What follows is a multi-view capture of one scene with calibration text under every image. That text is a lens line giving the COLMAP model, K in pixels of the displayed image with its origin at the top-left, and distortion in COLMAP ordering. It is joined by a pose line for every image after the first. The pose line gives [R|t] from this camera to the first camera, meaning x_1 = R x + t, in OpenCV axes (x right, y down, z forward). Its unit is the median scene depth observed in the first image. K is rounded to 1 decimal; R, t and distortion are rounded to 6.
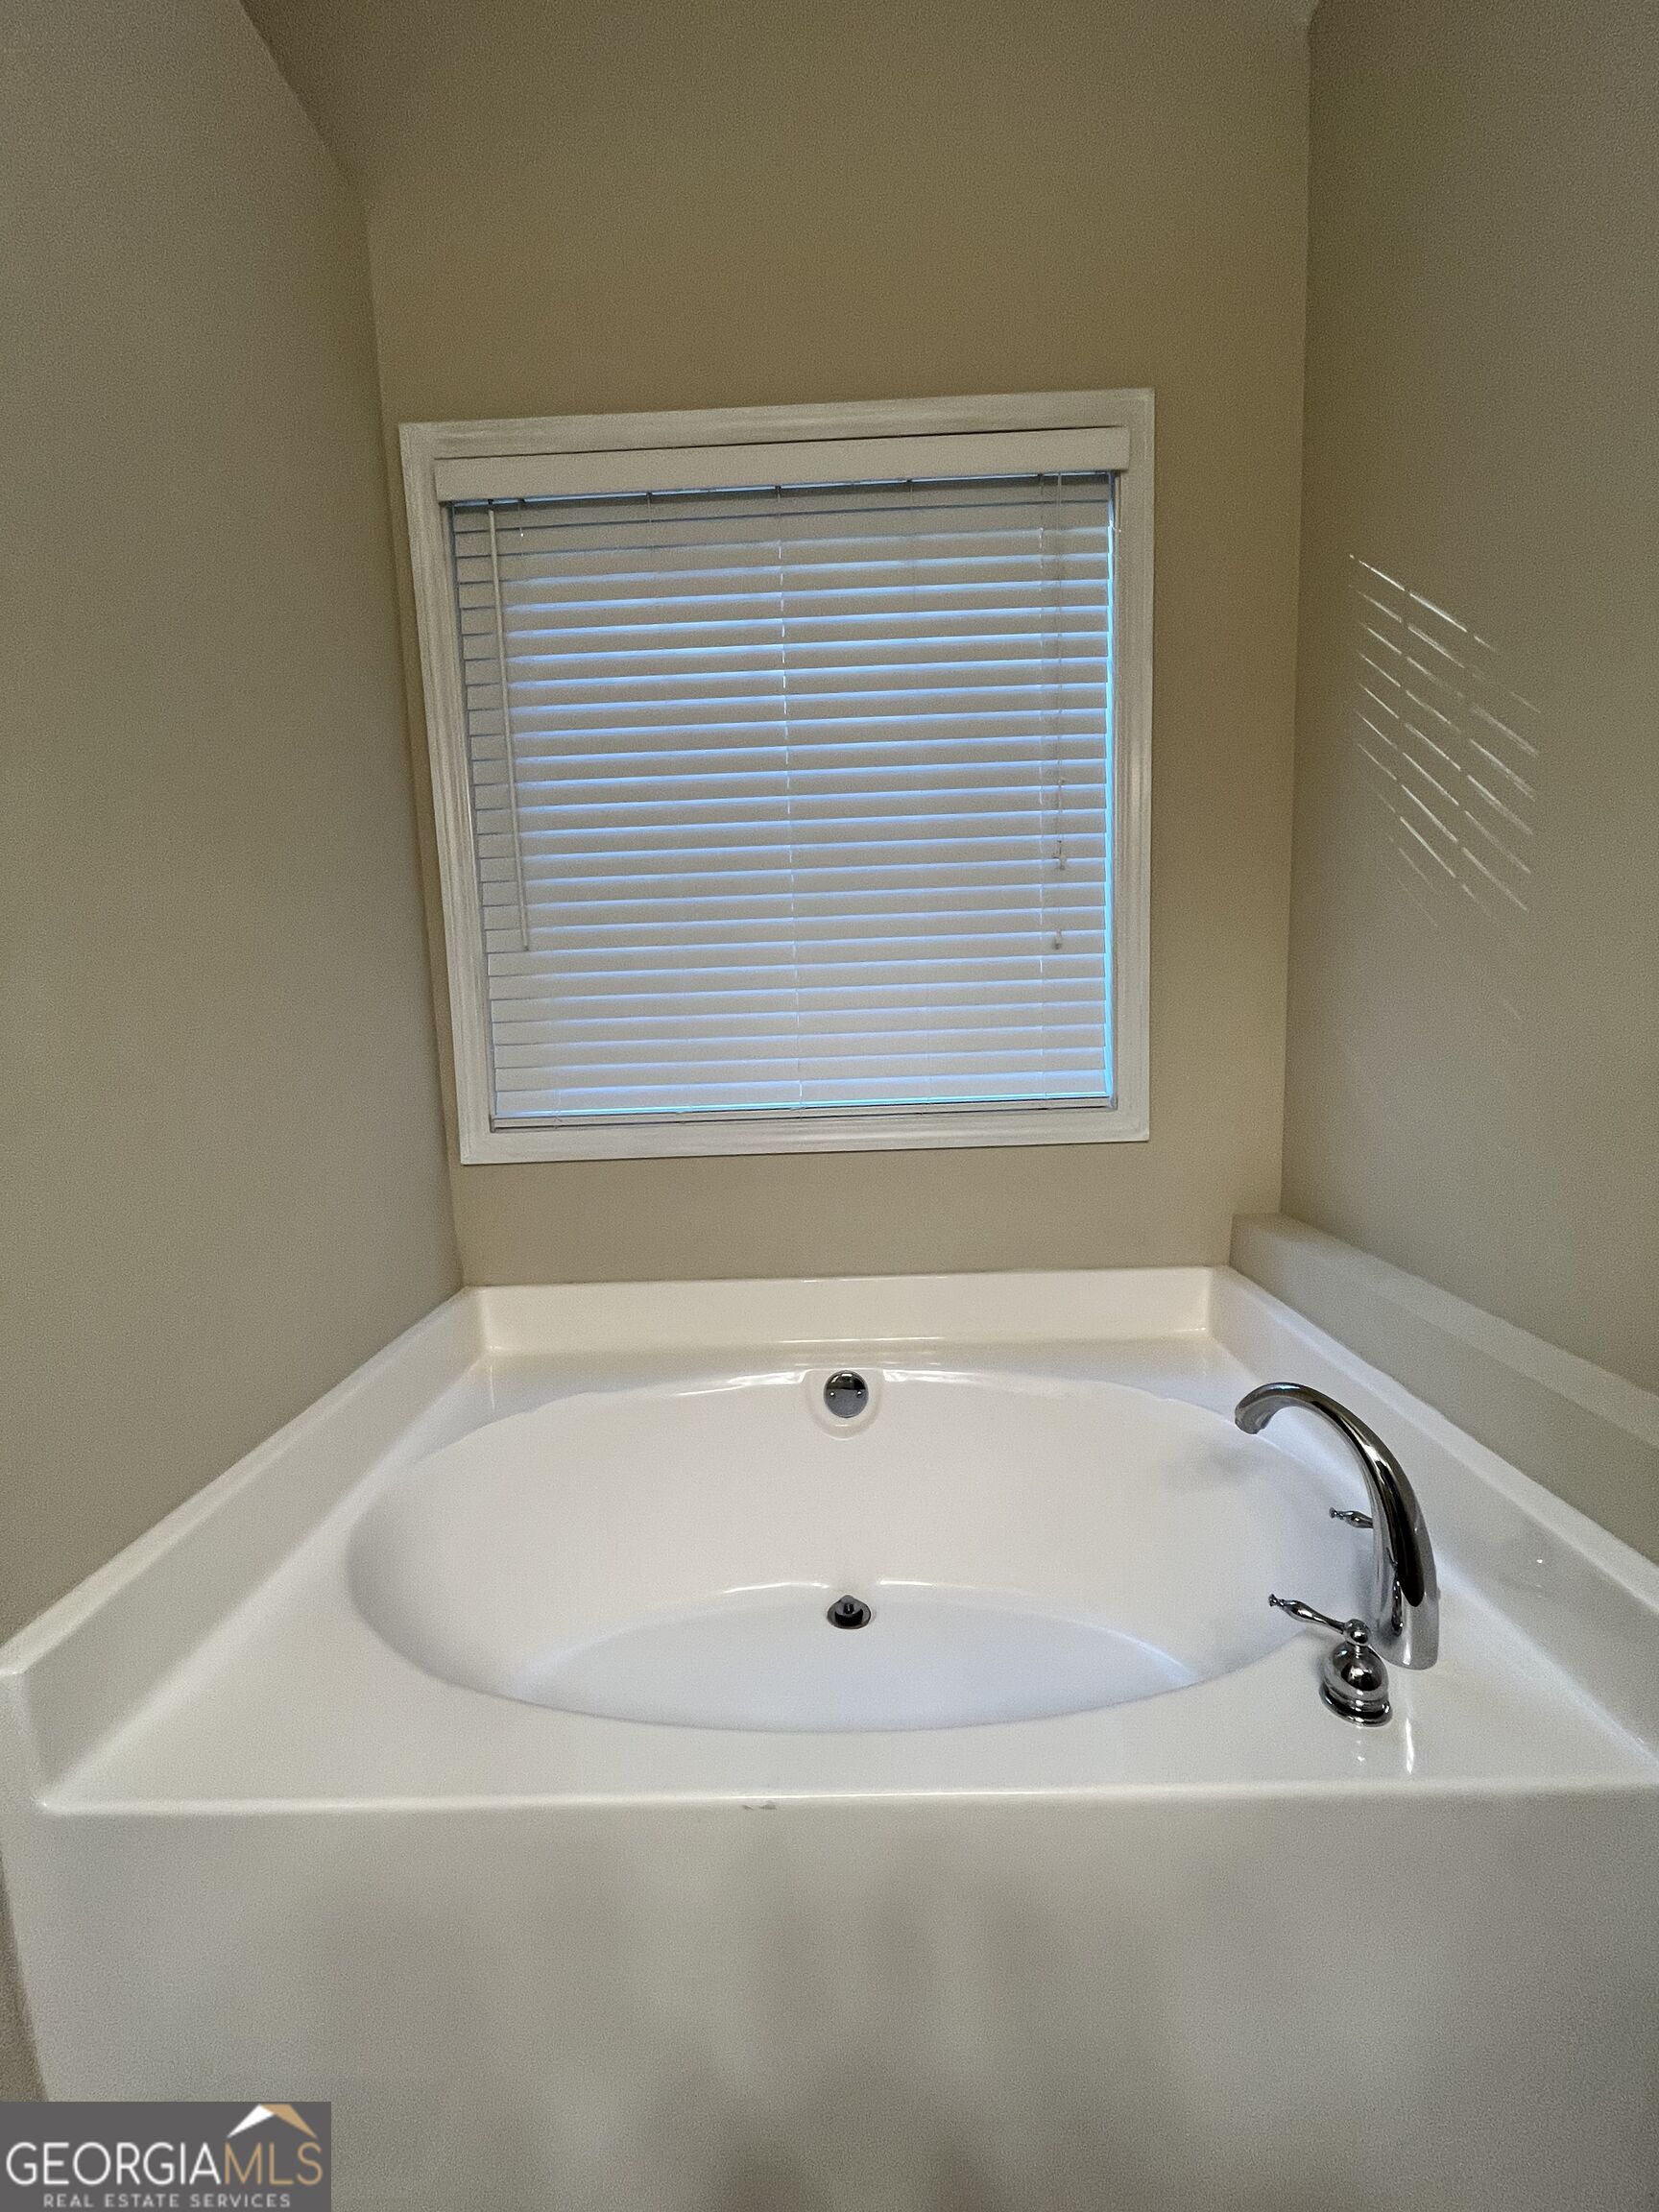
lens RADIAL K [[901.3, 0, 829.5], [0, 901.3, 1106.0], [0, 0, 1]] dist [-0.000479, 0.000109]
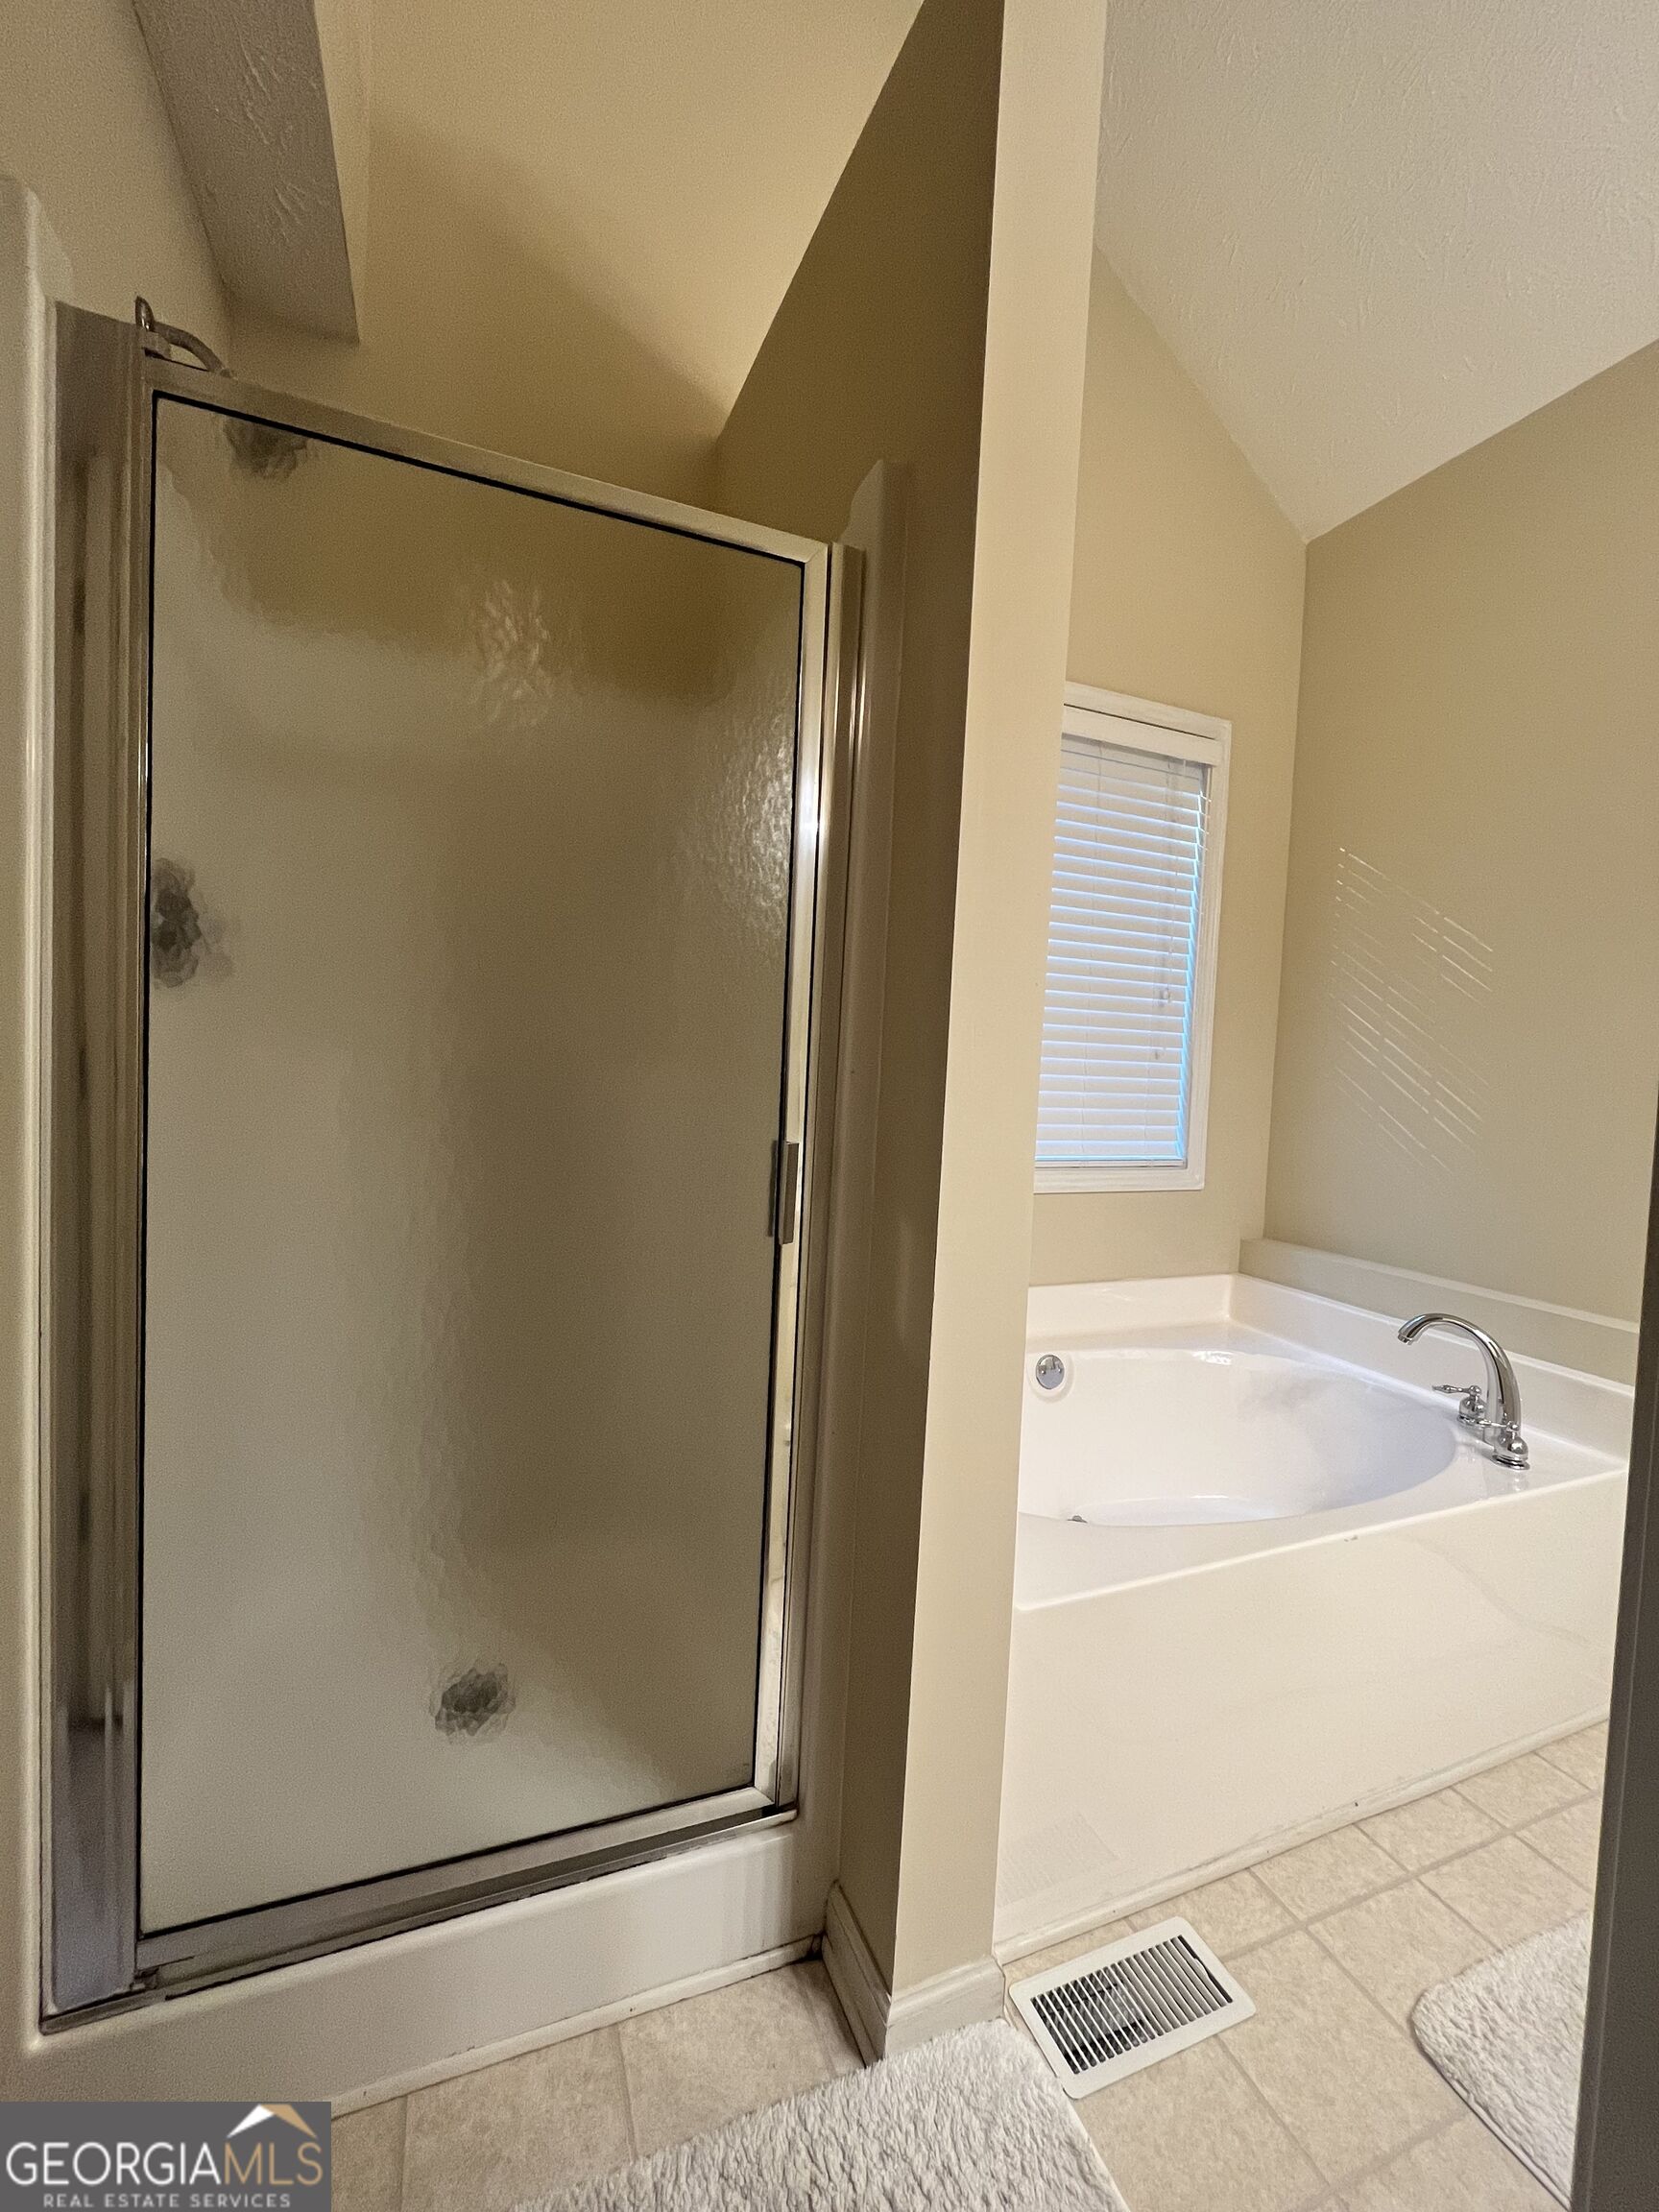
lens RADIAL K [[901.3, 0, 829.5], [0, 901.3, 1106.0], [0, 0, 1]] dist [-0.000479, 0.000109]
pose [[0.914851, 0.053925, 0.400176, -0.839682], [-0.027265, 0.997030, -0.072022, 0.025570], [-0.402871, 0.054978, 0.913604, -0.137967]]
